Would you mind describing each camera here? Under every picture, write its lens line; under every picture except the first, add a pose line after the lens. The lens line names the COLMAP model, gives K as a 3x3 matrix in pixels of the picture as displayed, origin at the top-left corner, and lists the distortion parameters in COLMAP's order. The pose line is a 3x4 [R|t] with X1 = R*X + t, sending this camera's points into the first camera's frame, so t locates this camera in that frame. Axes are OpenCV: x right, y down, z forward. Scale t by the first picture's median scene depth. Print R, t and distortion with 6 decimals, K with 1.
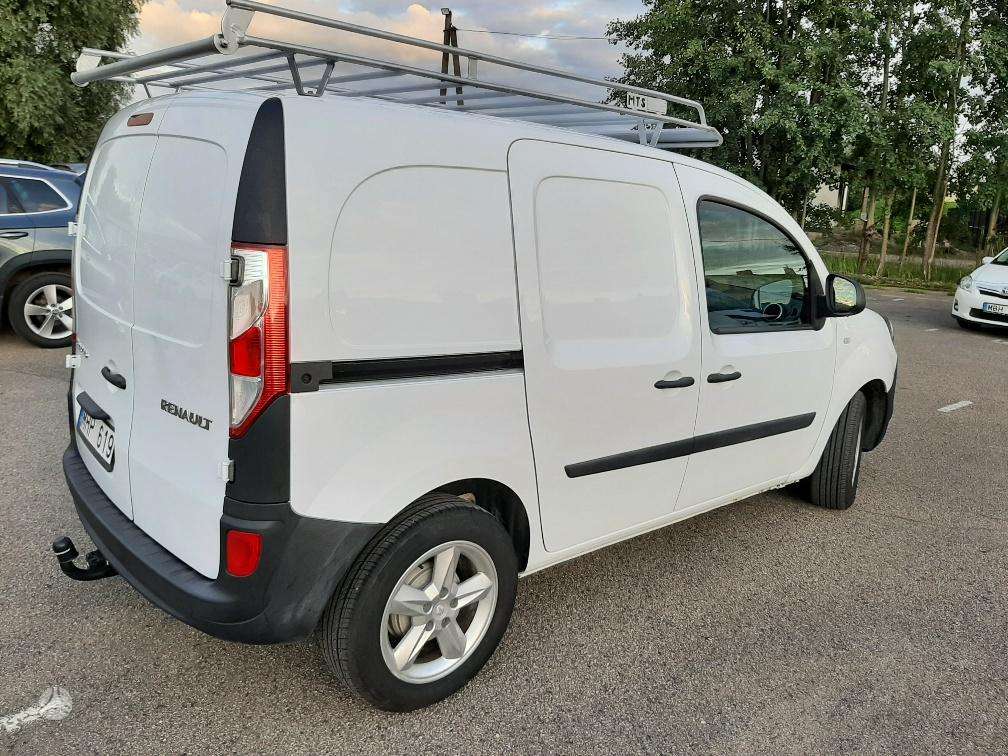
lens RADIAL K [[804.1, 0, 531.4], [0, 804.1, 363.1], [0, 0, 1]] dist [0.044233, -0.103488]
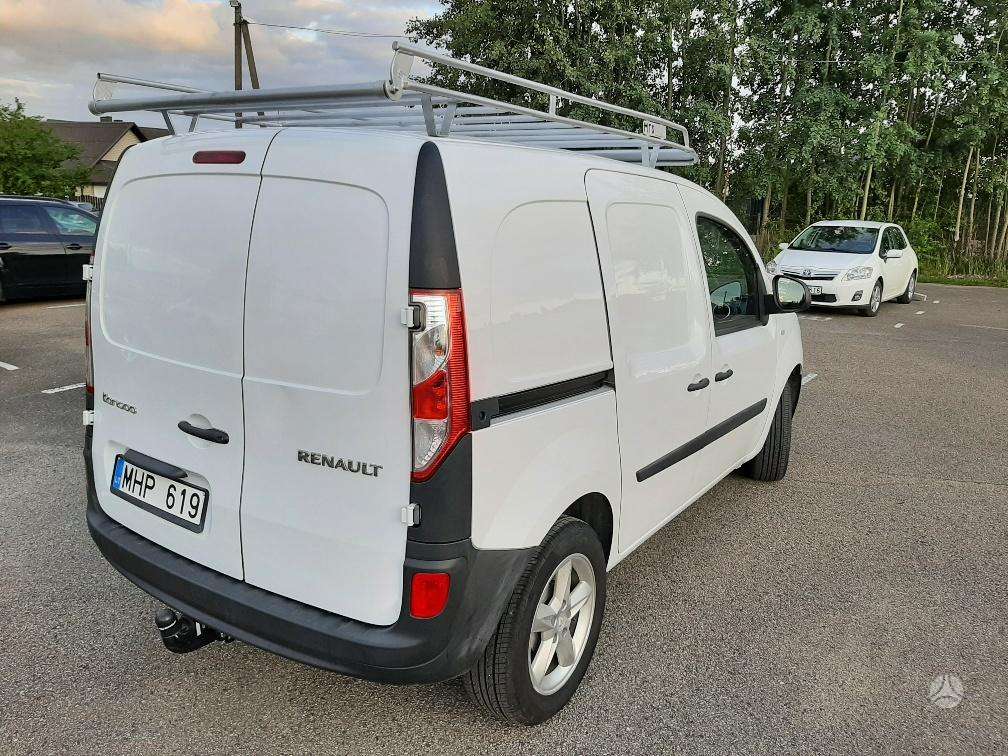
lens RADIAL K [[804.1, 0, 525.5], [0, 804.1, 367.8], [0, 0, 1]] dist [0.044233, -0.103488]
pose [[0.964100, -0.079272, 0.253433, -0.326524], [0.076023, 0.996850, 0.022602, -0.041663], [-0.254426, -0.002524, 0.967089, -0.003079]]
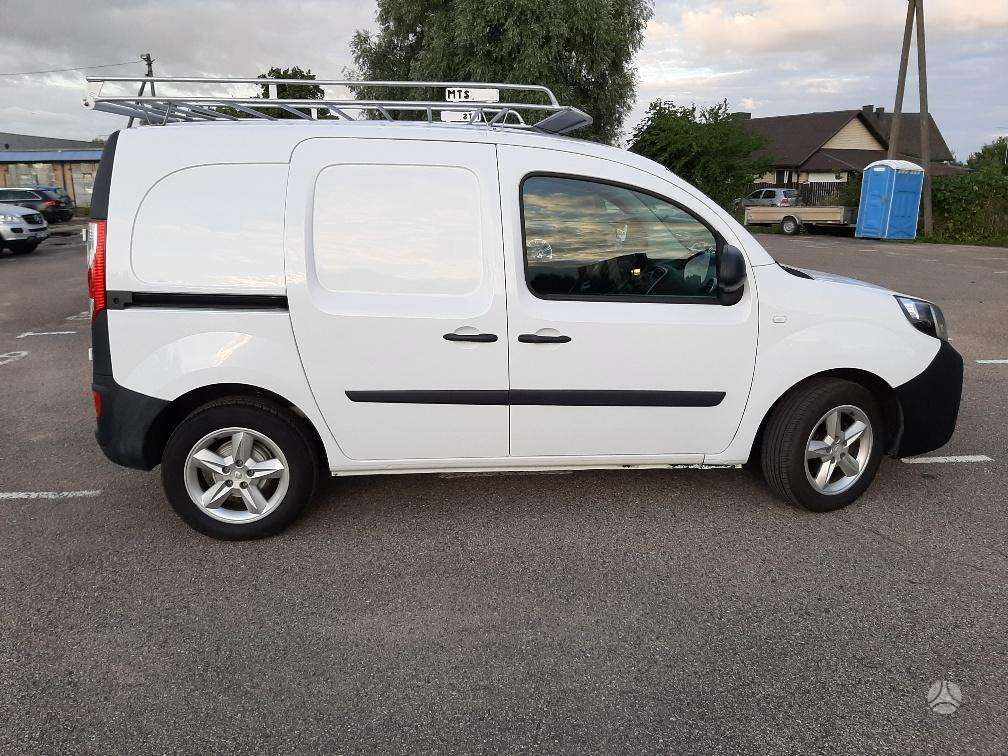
lens RADIAL K [[804.1, 0, 508.1], [0, 804.1, 372.1], [0, 0, 1]] dist [0.044233, -0.103488]
pose [[0.801382, 0.085056, -0.592074, 0.910464], [-0.076834, 0.996276, 0.039128, 0.025356], [0.593197, 0.014135, 0.804933, 0.106638]]
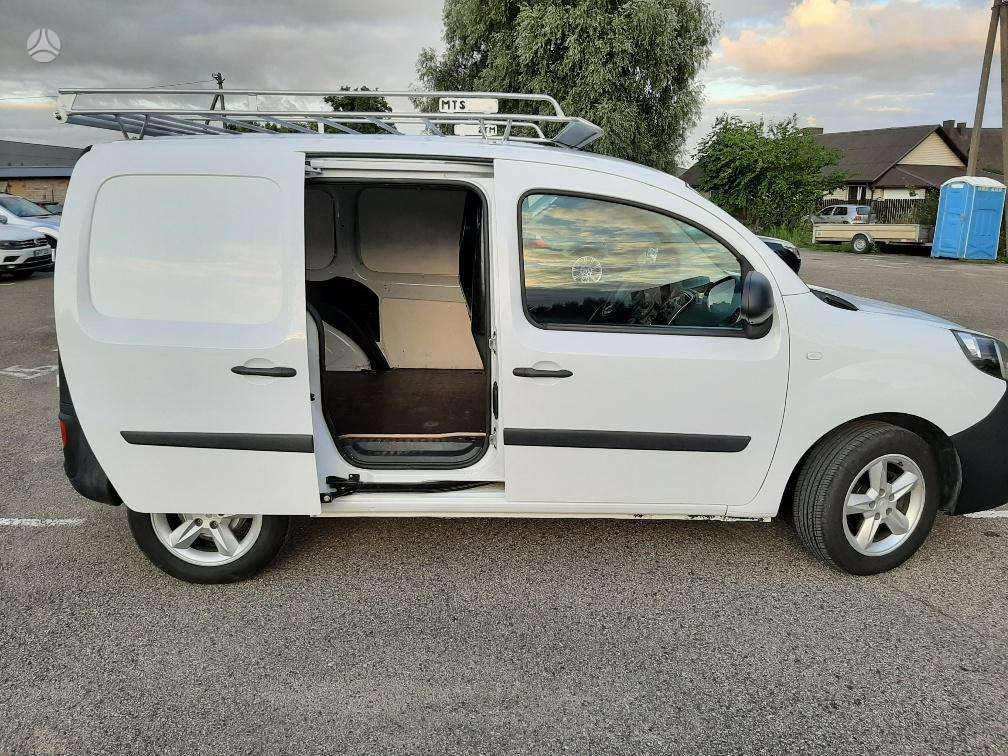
lens RADIAL K [[804.1, 0, 503.8], [0, 804.1, 362.2], [0, 0, 1]] dist [0.044233, -0.103488]
pose [[0.746282, 0.081931, -0.660568, 0.912636], [-0.095015, 0.995345, 0.016111, -0.007273], [0.658813, 0.050740, 0.750594, 0.254951]]
